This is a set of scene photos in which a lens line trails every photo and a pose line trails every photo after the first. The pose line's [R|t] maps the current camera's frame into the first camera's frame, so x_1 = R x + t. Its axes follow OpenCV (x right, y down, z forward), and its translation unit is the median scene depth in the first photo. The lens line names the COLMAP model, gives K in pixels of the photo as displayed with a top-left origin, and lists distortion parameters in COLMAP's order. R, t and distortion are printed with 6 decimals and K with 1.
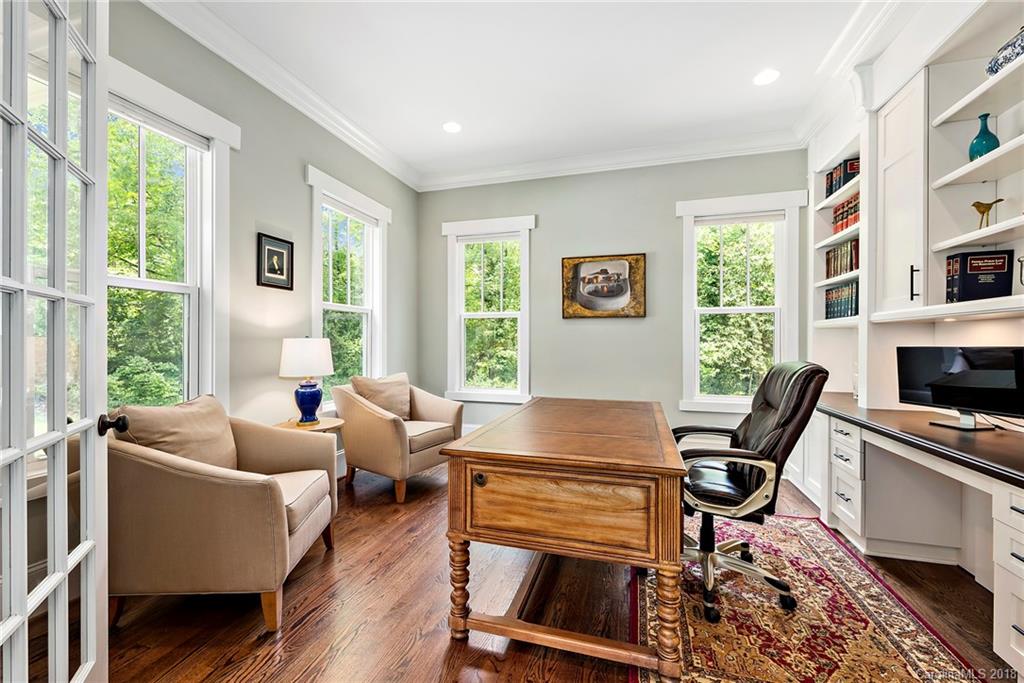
lens RADIAL K [[413.1, 0, 510.9], [0, 413.1, 344.9], [0, 0, 1]] dist [-0.001613, -0.001239]
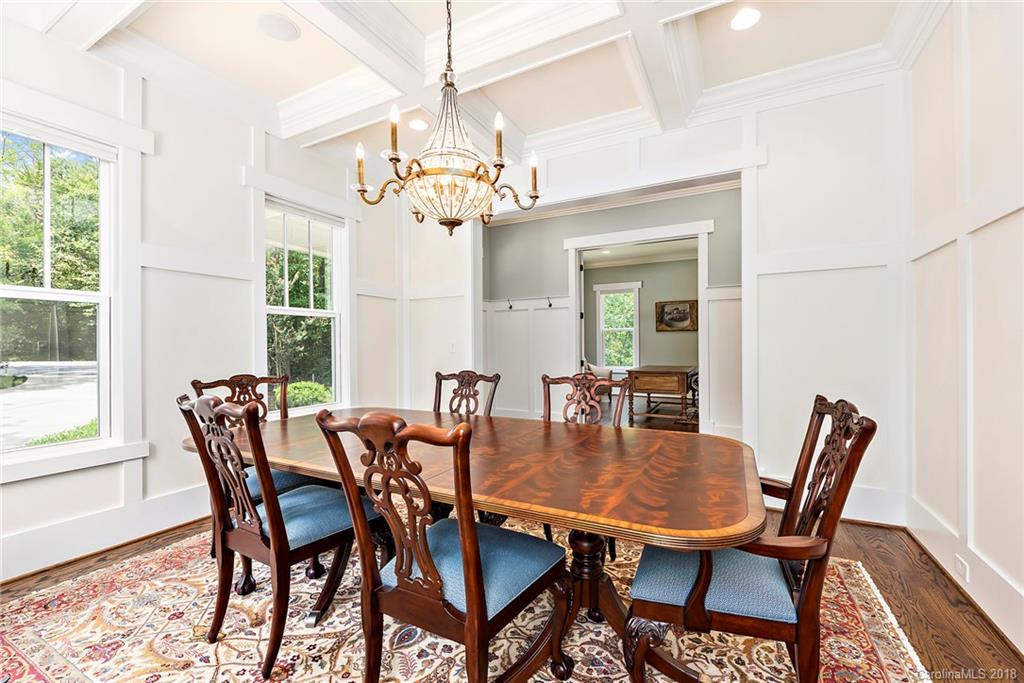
lens RADIAL K [[413.1, 0, 512.6], [0, 413.1, 344.7], [0, 0, 1]] dist [-0.001613, -0.001239]
pose [[0.980309, -0.004540, -0.197416, -0.253064], [0.004311, 0.999989, -0.001588, 0.001488], [0.197421, 0.000706, 0.980318, -1.743364]]
